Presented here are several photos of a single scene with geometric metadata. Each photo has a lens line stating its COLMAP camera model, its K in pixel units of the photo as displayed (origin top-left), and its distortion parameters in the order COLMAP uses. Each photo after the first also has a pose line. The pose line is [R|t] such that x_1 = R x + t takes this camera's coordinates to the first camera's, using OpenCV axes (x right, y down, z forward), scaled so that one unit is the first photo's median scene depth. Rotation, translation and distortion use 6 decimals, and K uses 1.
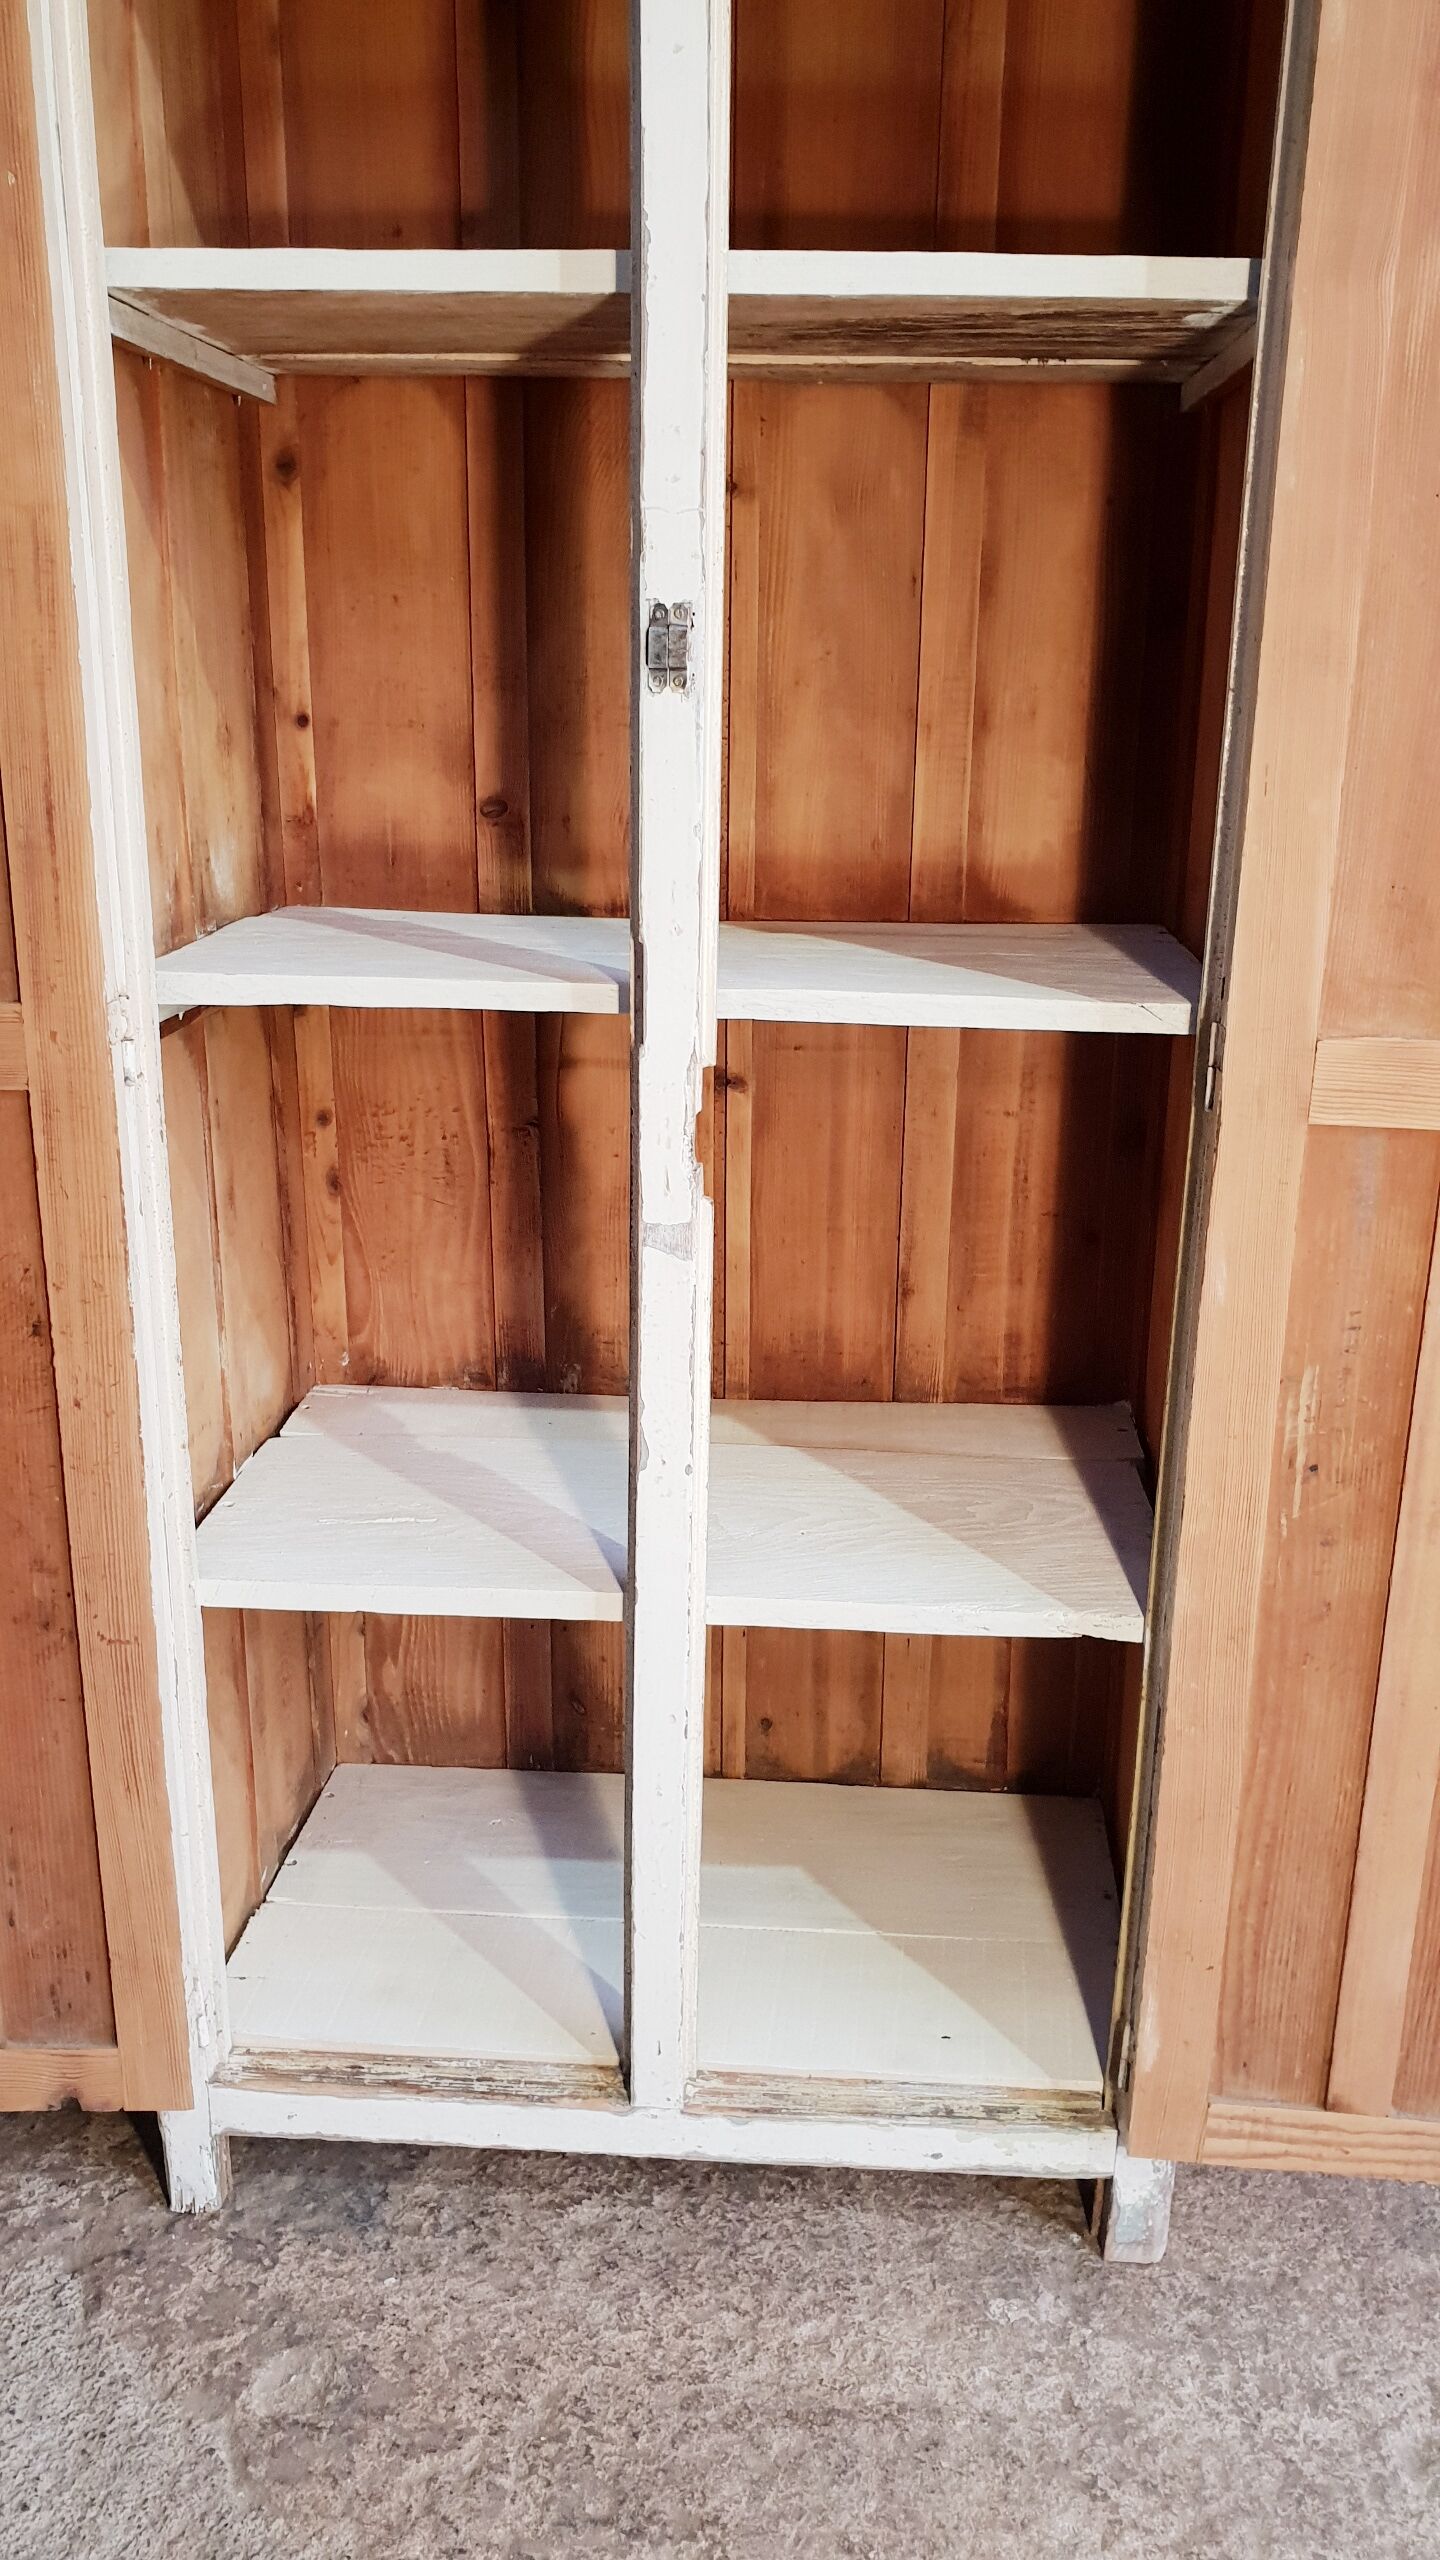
lens RADIAL K [[2016.3, 0, 761.2], [0, 2016.3, 1290.6], [0, 0, 1]] dist [-0.010477, 0.043516]
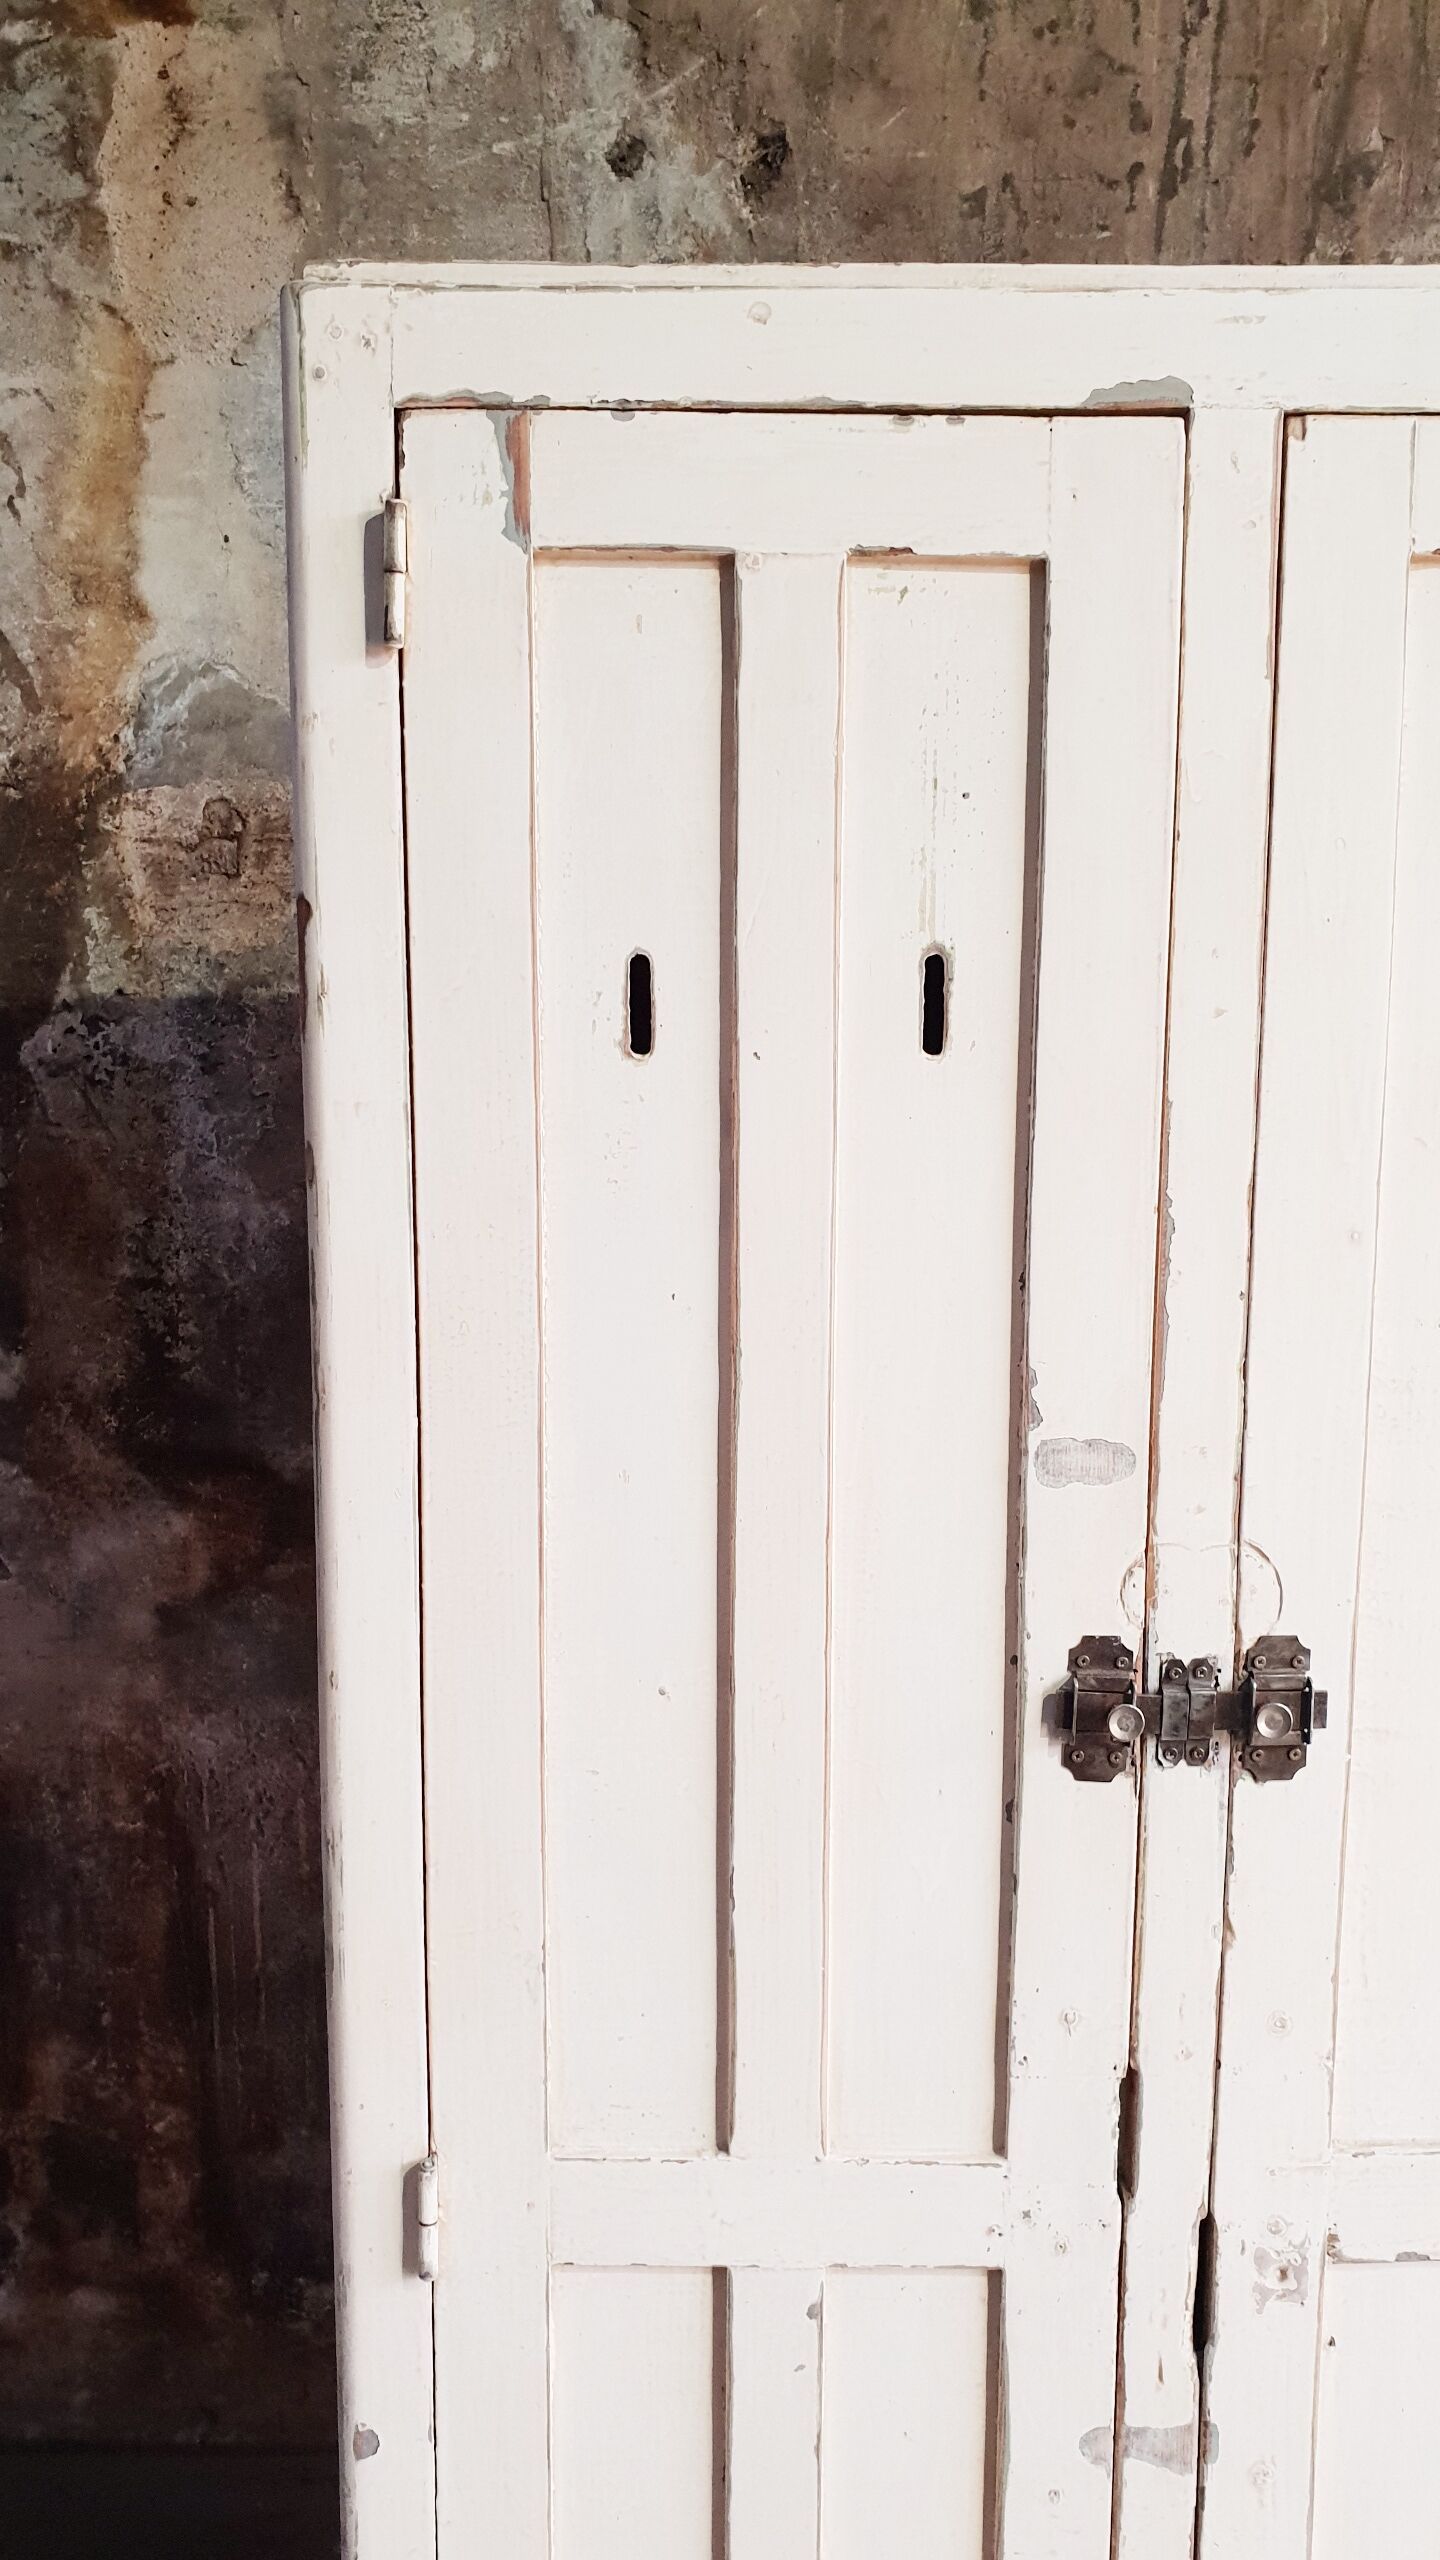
lens RADIAL K [[2016.3, 0, 749.8], [0, 2016.3, 1269.1], [0, 0, 1]] dist [-0.010477, 0.043516]
pose [[0.997477, -0.024484, 0.066634, -0.204541], [0.034468, 0.987612, -0.153082, -0.299098], [-0.062060, 0.154992, 0.985964, 0.192677]]
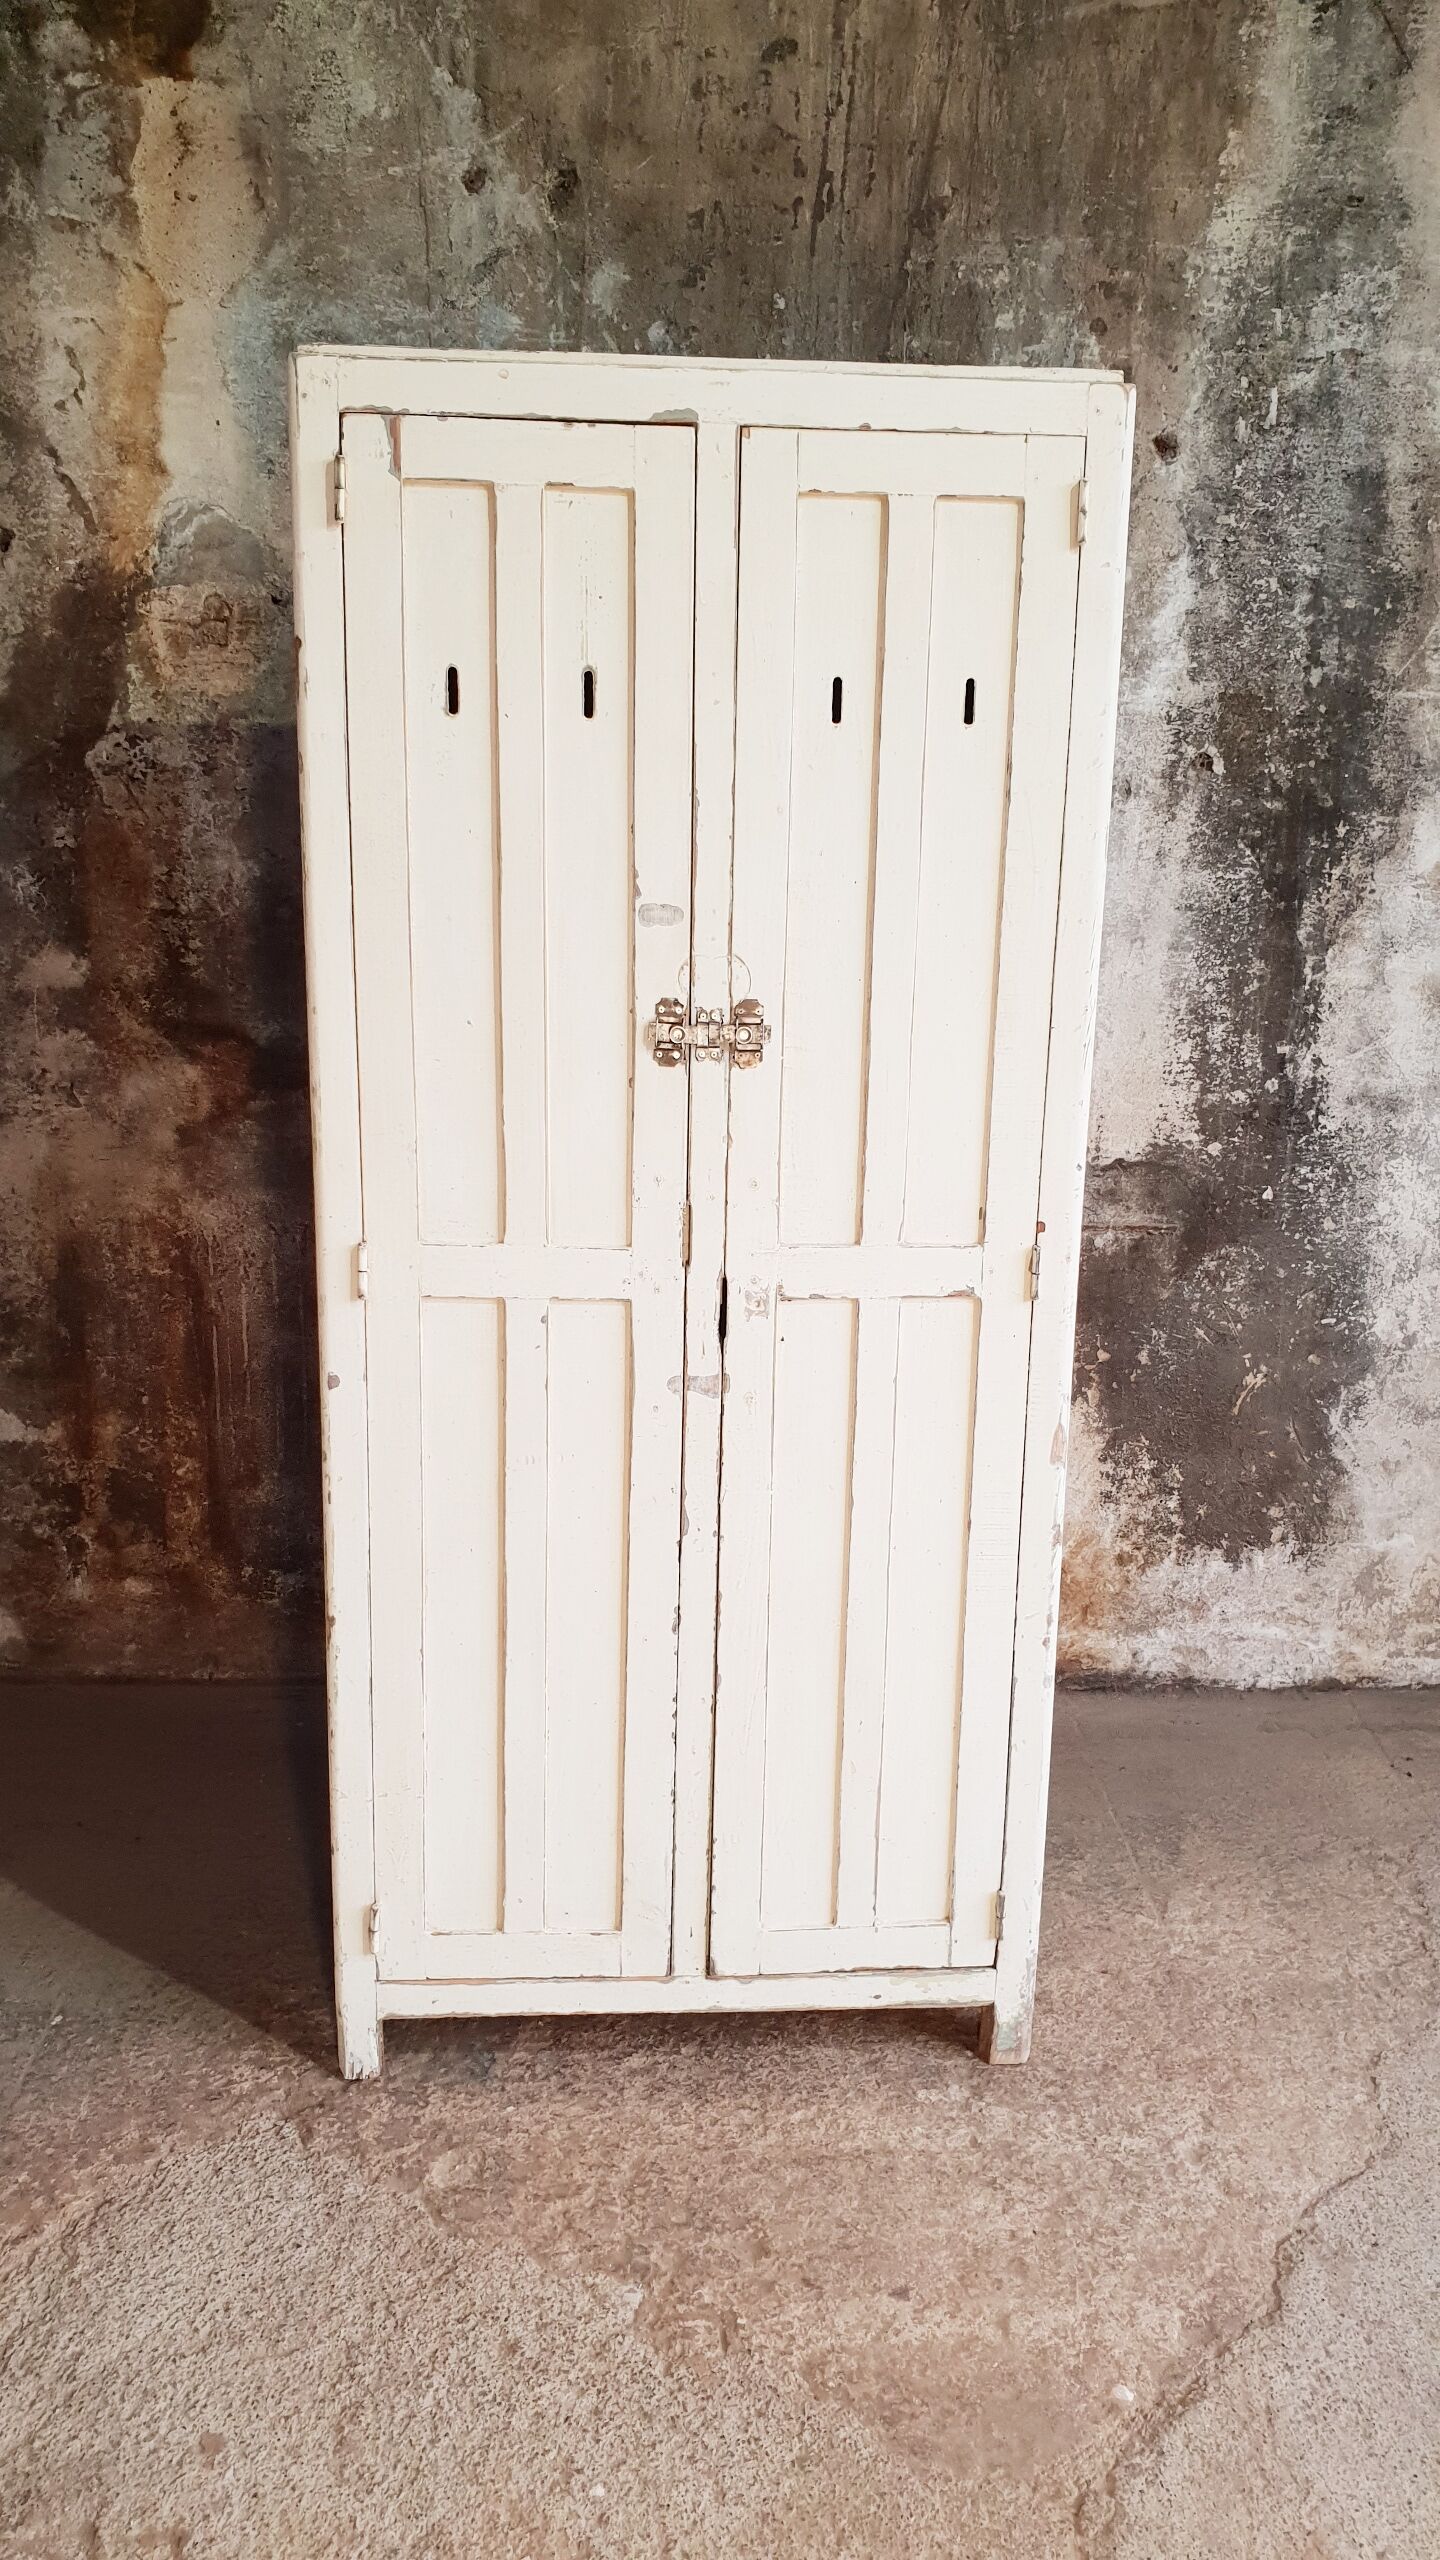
lens RADIAL K [[2016.3, 0, 777.7], [0, 2016.3, 1283.2], [0, 0, 1]] dist [-0.010477, 0.043516]
pose [[0.992610, -0.023360, 0.119080, -0.152821], [0.030798, 0.997662, -0.061006, -0.008514], [-0.117376, 0.064222, 0.991009, -0.506385]]
